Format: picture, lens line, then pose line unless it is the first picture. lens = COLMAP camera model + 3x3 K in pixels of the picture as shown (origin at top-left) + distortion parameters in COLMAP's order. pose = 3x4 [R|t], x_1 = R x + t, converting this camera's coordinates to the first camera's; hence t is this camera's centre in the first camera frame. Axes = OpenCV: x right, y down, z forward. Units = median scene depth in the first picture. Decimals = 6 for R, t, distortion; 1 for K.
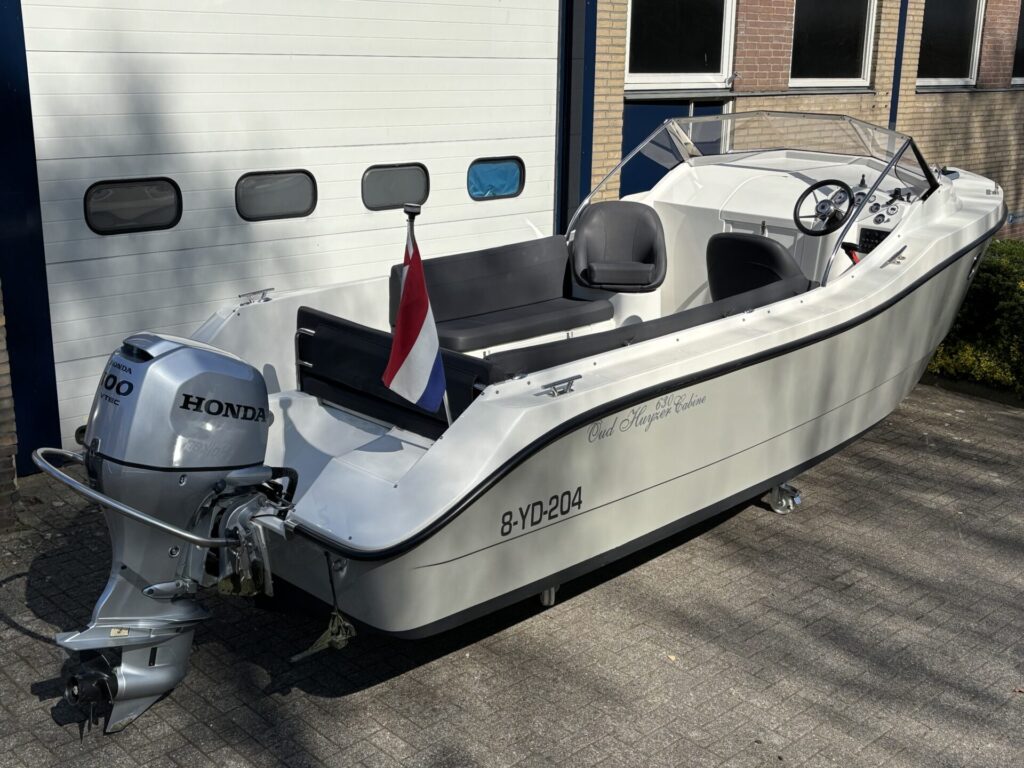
lens RADIAL K [[1161.5, 0, 512.0], [0, 1161.5, 384.0], [0, 0, 1]] dist [-0.015266, -0.007824]
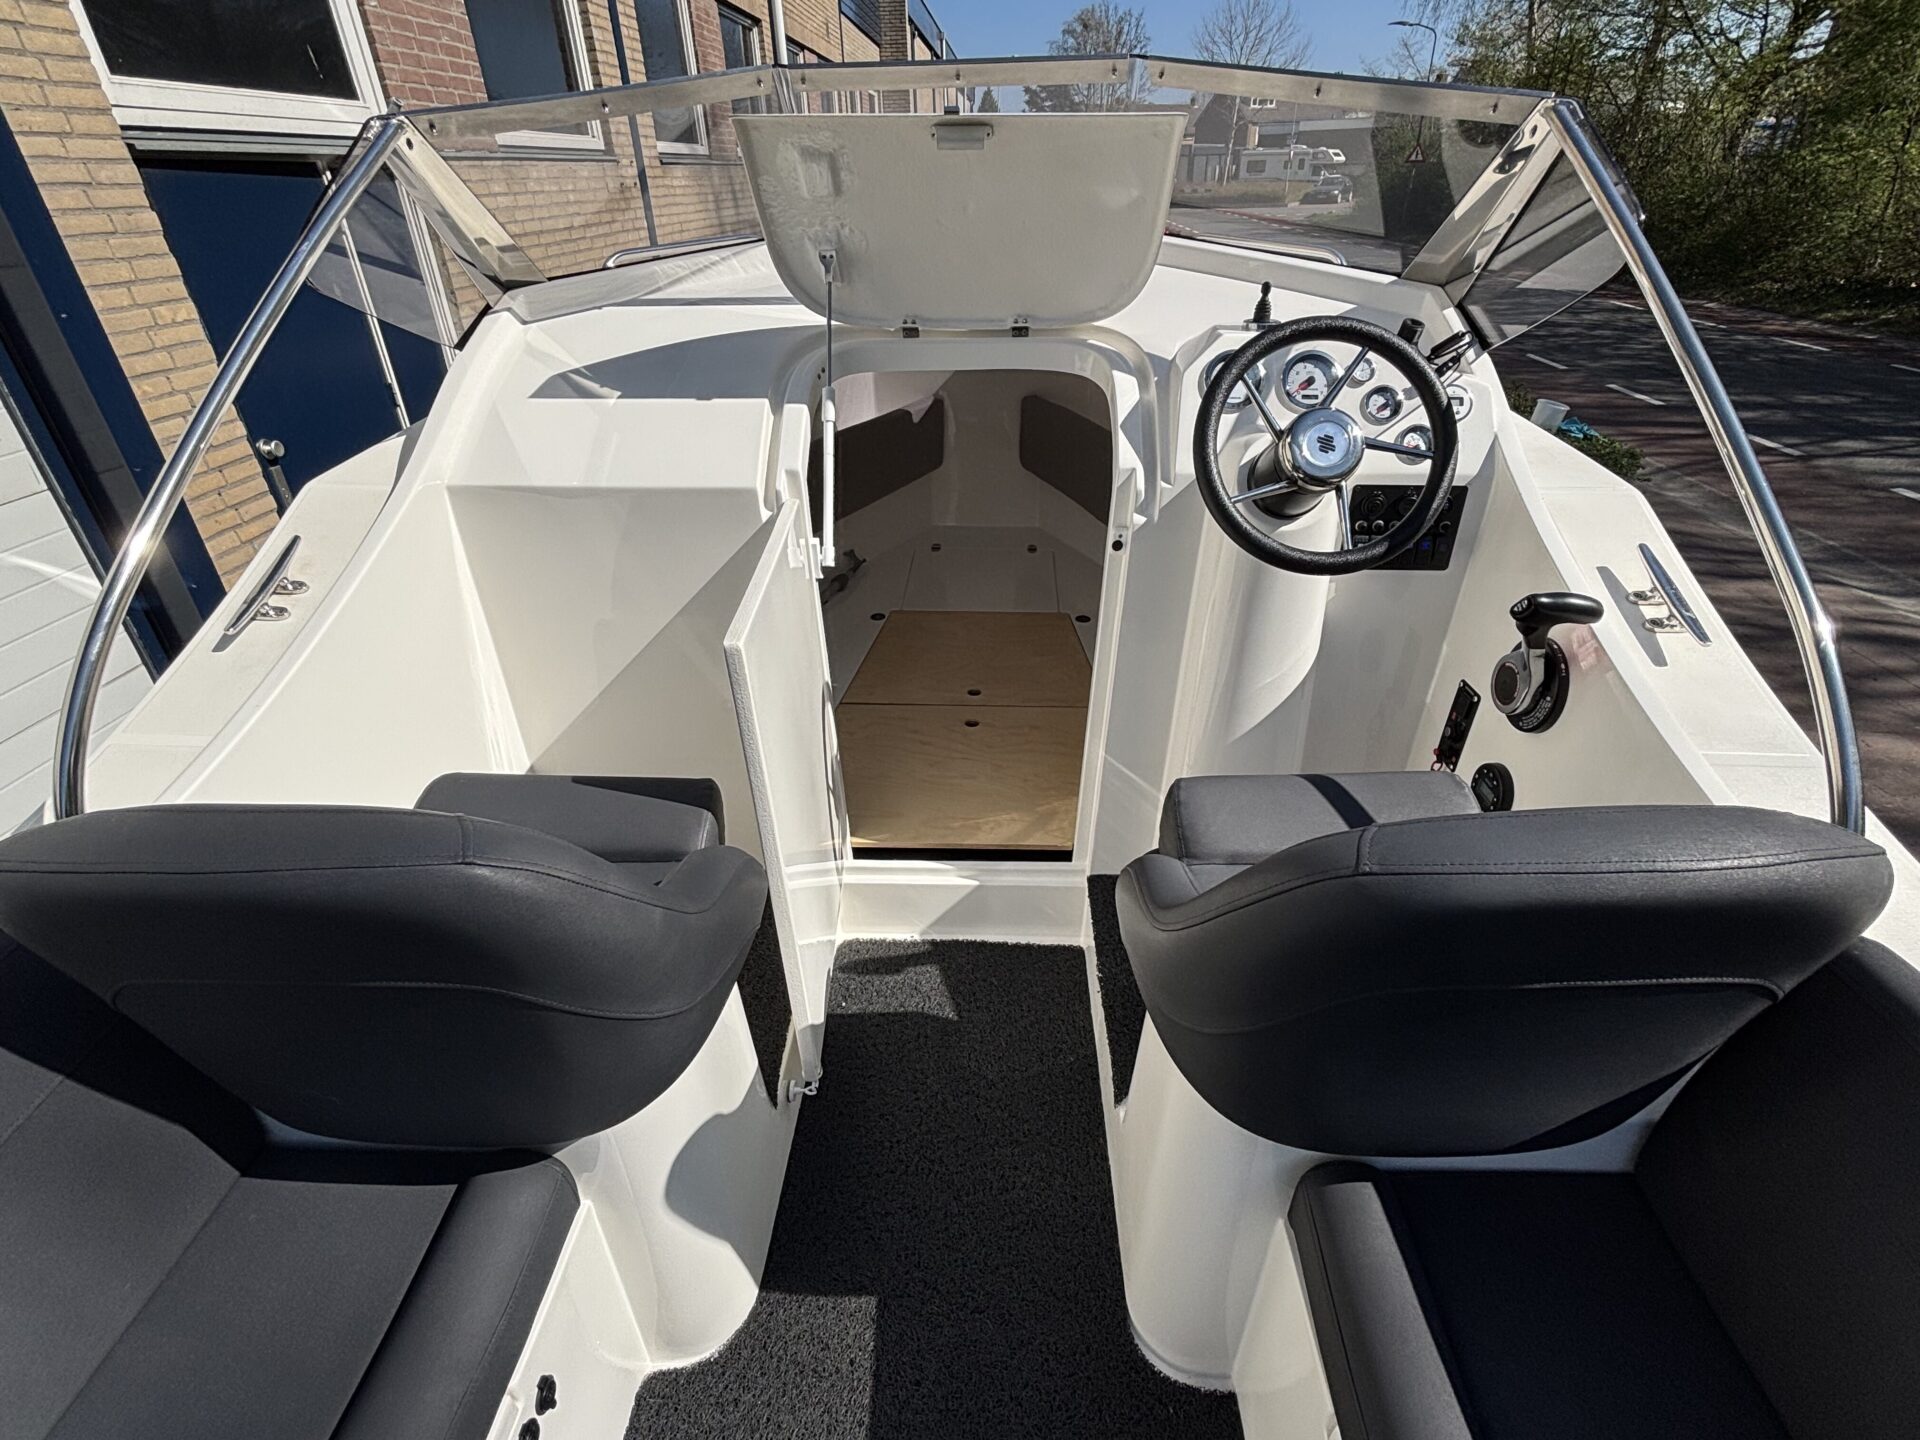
lens RADIAL K [[911.3, 0, 960.0], [0, 911.3, 720.0], [0, 0, 1]] dist [0.004581, 0.001173]
pose [[0.729709, -0.379432, 0.568820, 0.054186], [0.220160, 0.917982, 0.329908, -0.116203], [-0.647344, -0.115505, 0.753395, 0.586439]]
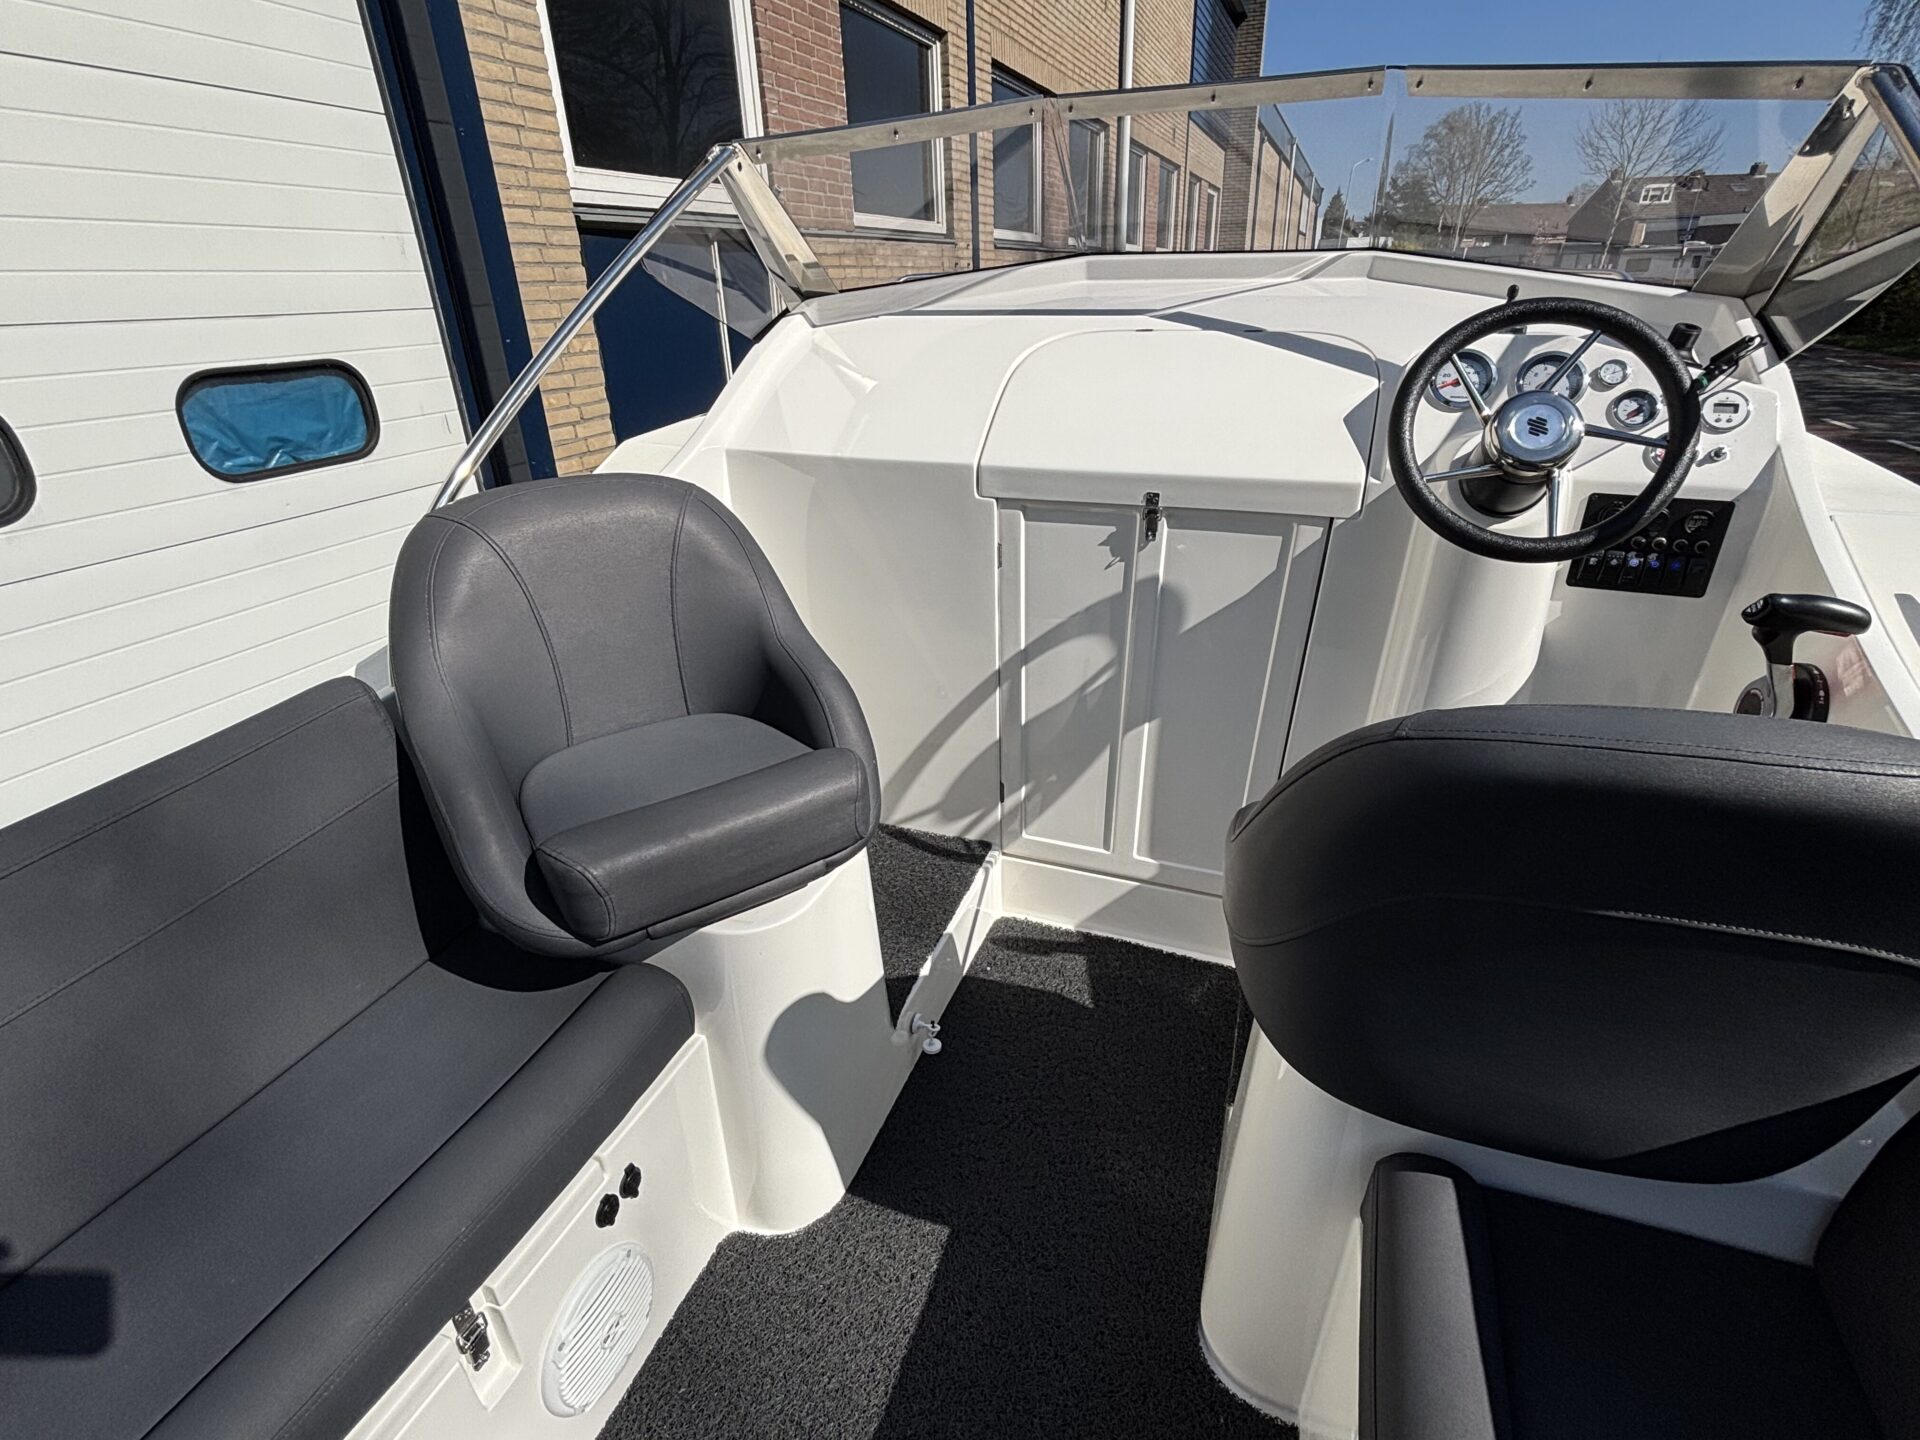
lens RADIAL K [[919.1, 0, 981.2], [0, 919.1, 723.4], [0, 0, 1]] dist [-0.006192, 0.008755]
pose [[0.899041, -0.221391, 0.377770, 0.058396], [0.153530, 0.967372, 0.201545, -0.097099], [-0.410065, -0.123198, 0.903698, 0.570709]]
